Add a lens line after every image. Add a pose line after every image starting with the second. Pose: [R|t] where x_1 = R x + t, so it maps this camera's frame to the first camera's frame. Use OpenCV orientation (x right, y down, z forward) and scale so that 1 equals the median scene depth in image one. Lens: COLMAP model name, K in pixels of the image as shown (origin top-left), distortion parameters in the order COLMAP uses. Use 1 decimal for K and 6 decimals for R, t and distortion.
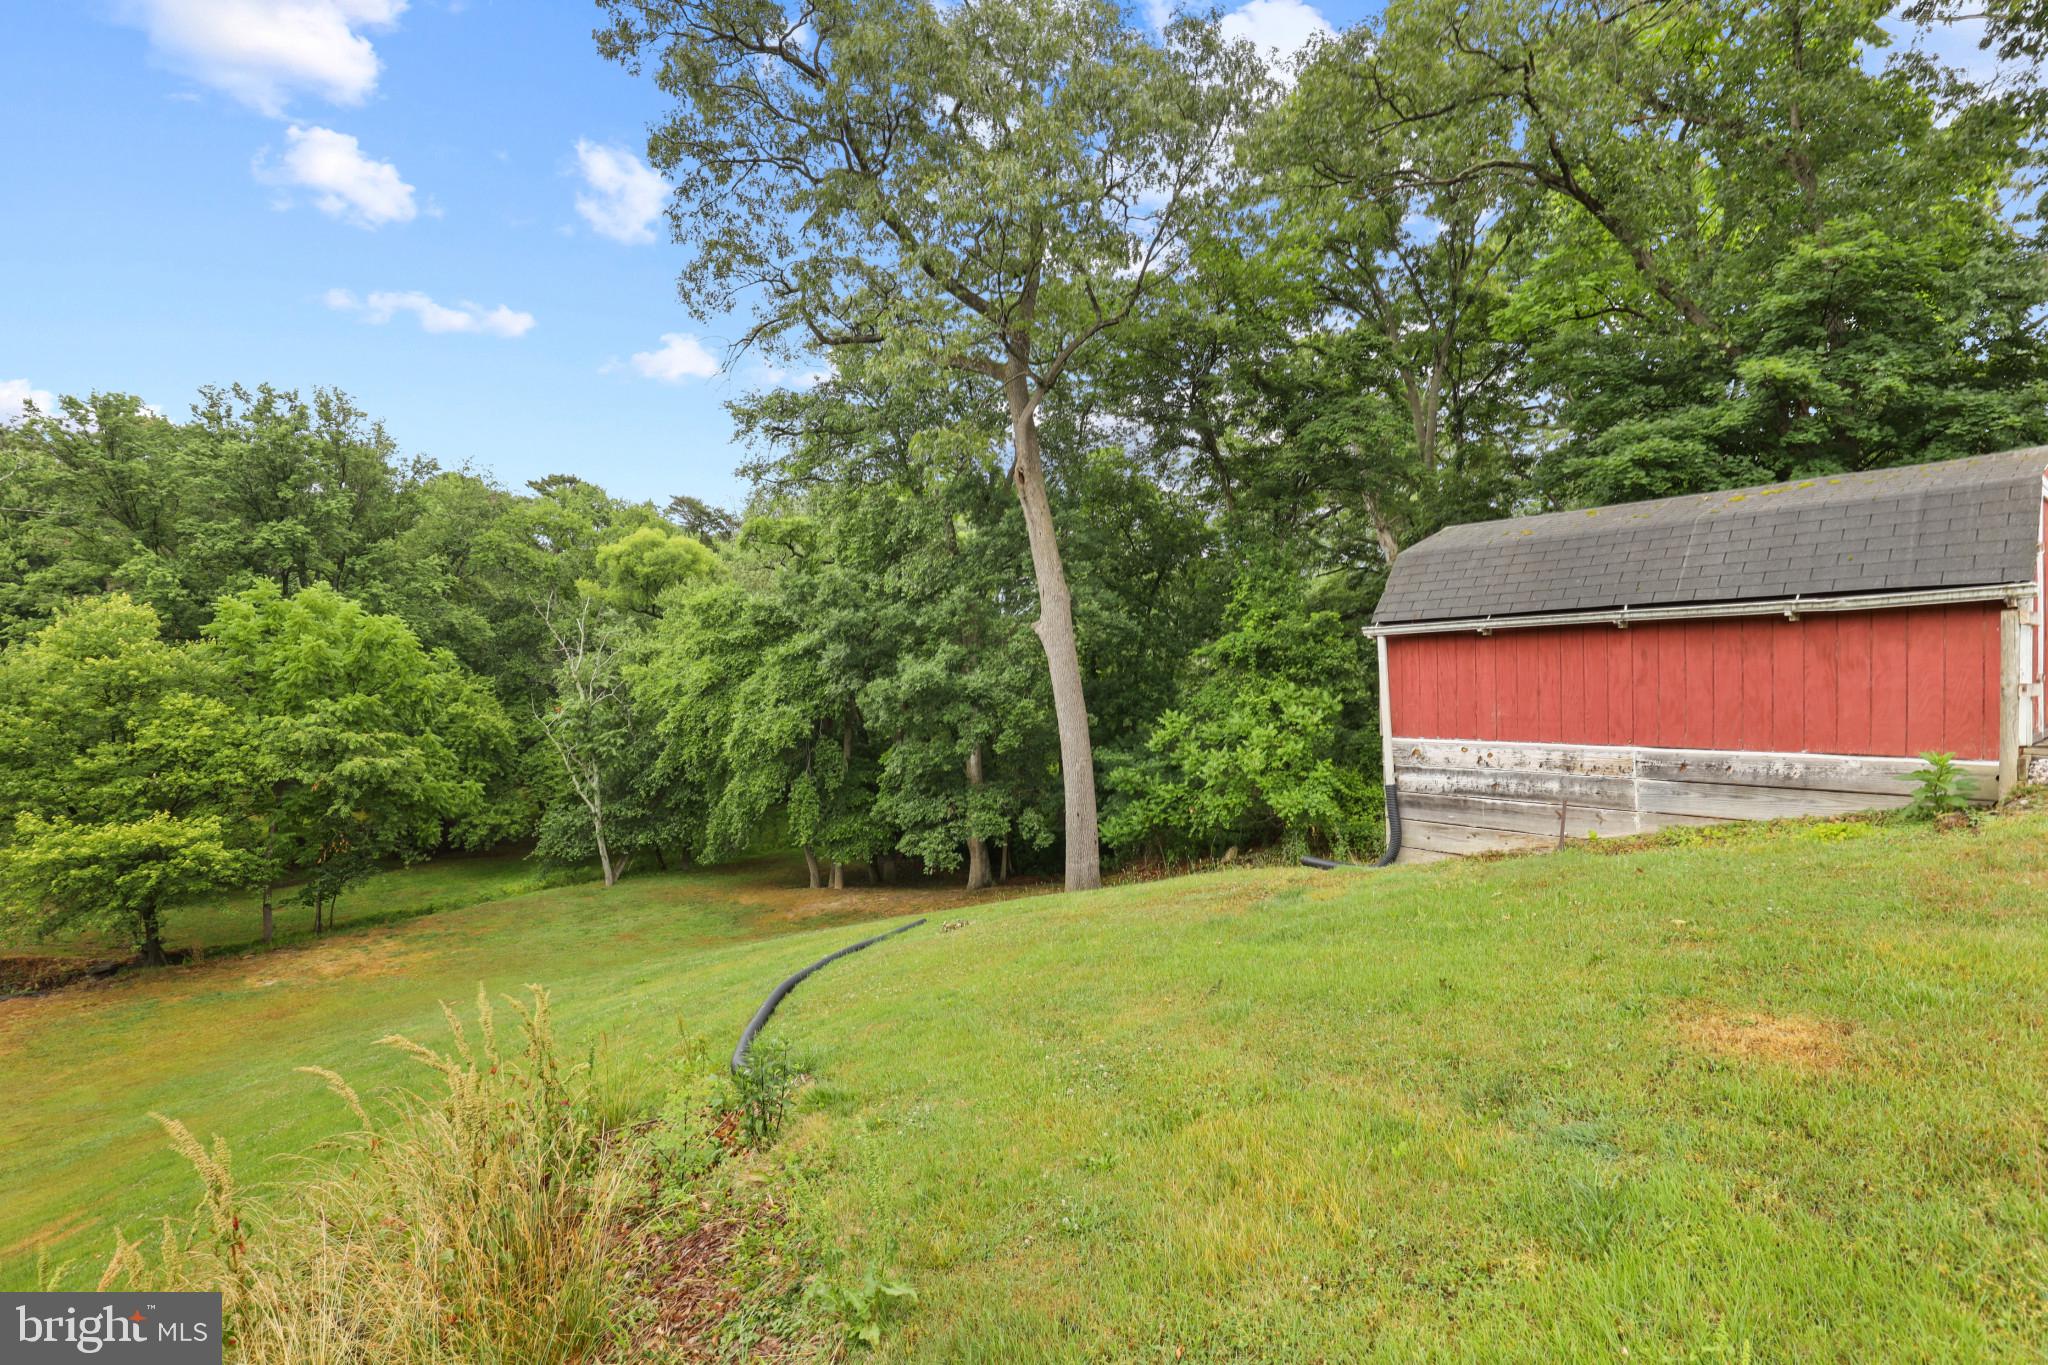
lens RADIAL K [[928.0, 0, 1028.2], [0, 928.0, 680.5], [0, 0, 1]] dist [0.003635, -0.001472]
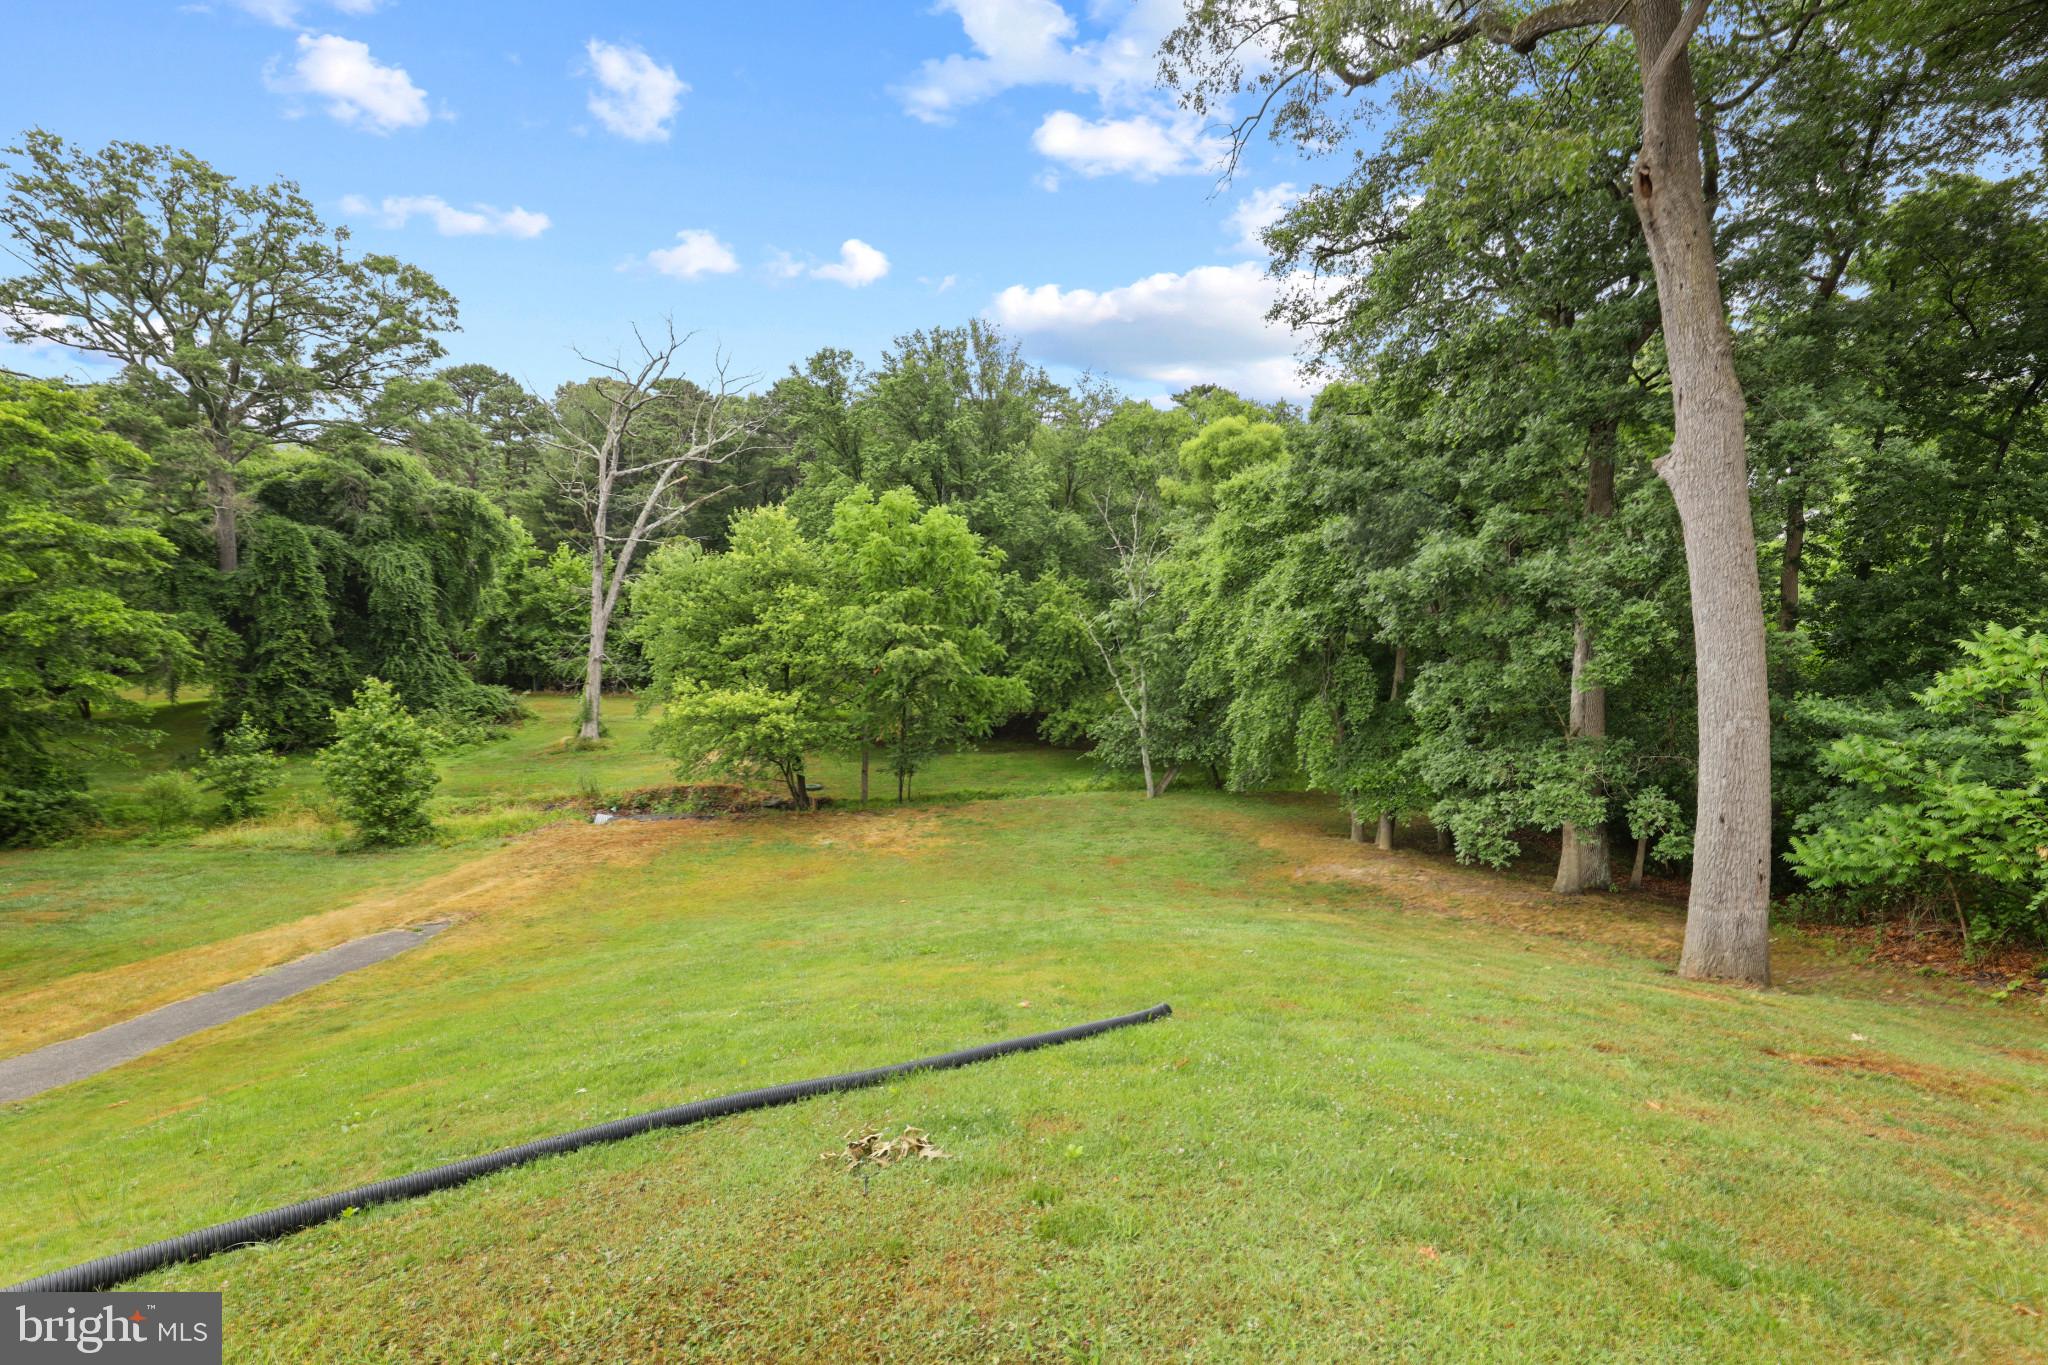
lens RADIAL K [[928.0, 0, 1023.0], [0, 928.0, 674.1], [0, 0, 1]] dist [0.003635, -0.001472]
pose [[0.764816, 0.067404, -0.640713, 0.061257], [-0.012283, 0.995857, 0.090104, 0.014742], [0.644132, -0.061043, 0.762475, 0.259018]]
